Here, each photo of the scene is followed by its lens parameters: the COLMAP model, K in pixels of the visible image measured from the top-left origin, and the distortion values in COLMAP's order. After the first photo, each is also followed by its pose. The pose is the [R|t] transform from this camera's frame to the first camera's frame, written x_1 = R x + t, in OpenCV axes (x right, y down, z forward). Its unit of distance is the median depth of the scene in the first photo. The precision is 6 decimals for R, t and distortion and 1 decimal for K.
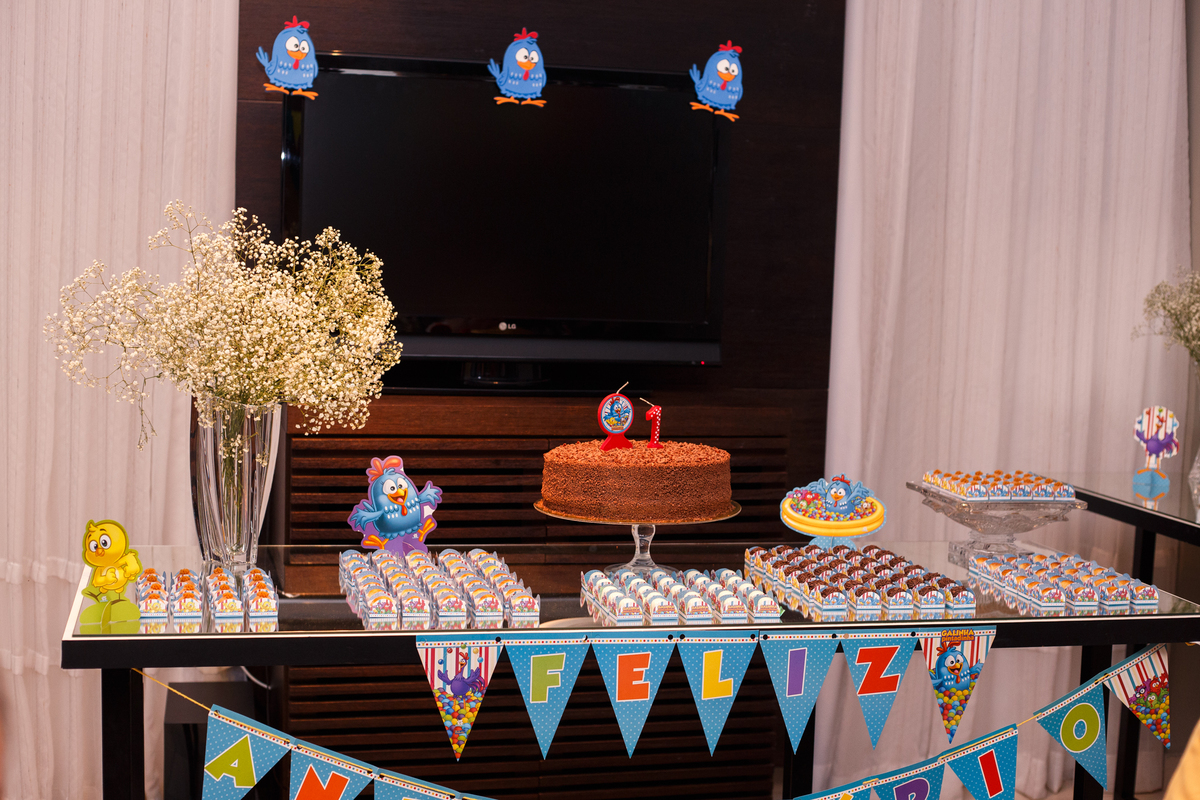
lens RADIAL K [[1814.4, 0, 595.5], [0, 1814.4, 394.1], [0, 0, 1]] dist [-0.099619, 0.000000]
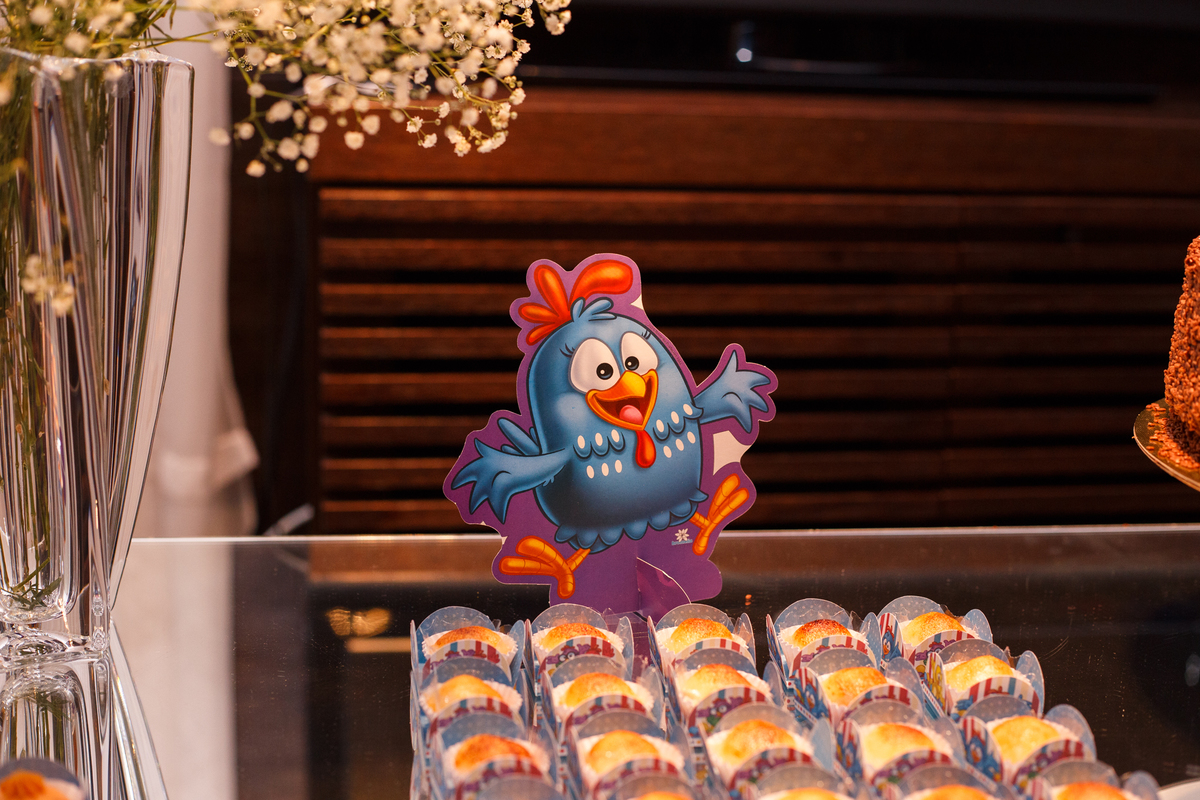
lens RADIAL K [[1814.4, 0, 599.1], [0, 1814.4, 398.7], [0, 0, 1]] dist [-0.099619, 0.000000]
pose [[0.996740, 0.018974, -0.078415, -0.091071], [-0.008062, 0.990510, 0.137203, 0.017991], [0.080274, -0.136124, 0.987434, 0.725208]]
